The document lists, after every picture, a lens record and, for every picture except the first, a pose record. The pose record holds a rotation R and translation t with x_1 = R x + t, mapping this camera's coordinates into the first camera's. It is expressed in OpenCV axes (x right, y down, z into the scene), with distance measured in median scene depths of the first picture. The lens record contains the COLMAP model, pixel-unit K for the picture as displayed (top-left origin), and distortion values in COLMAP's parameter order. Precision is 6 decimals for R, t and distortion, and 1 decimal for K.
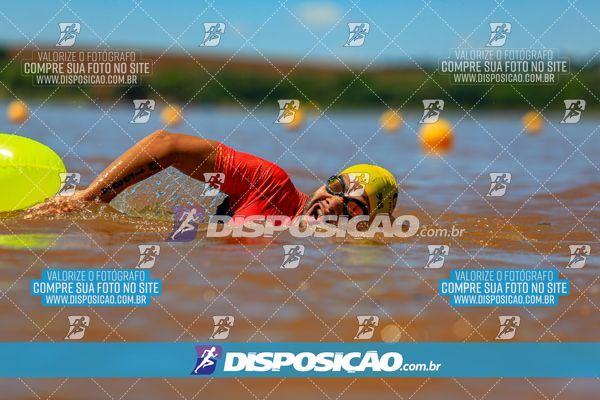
lens RADIAL K [[3426.6, 0, 299.9], [0, 3426.6, 200.6], [0, 0, 1]] dist [3.362448, 0.000000]
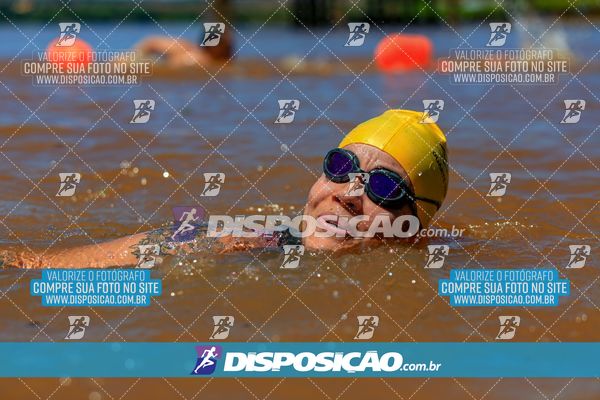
lens RADIAL K [[1489.7, 0, 299.3], [0, 1489.7, 200.7], [0, 0, 1]] dist [0.161135, 0.000000]
pose [[0.999900, 0.003237, -0.013786, 0.006009], [-0.003320, 0.999976, -0.006019, 0.002549], [0.013766, 0.006065, 0.999887, 0.570921]]
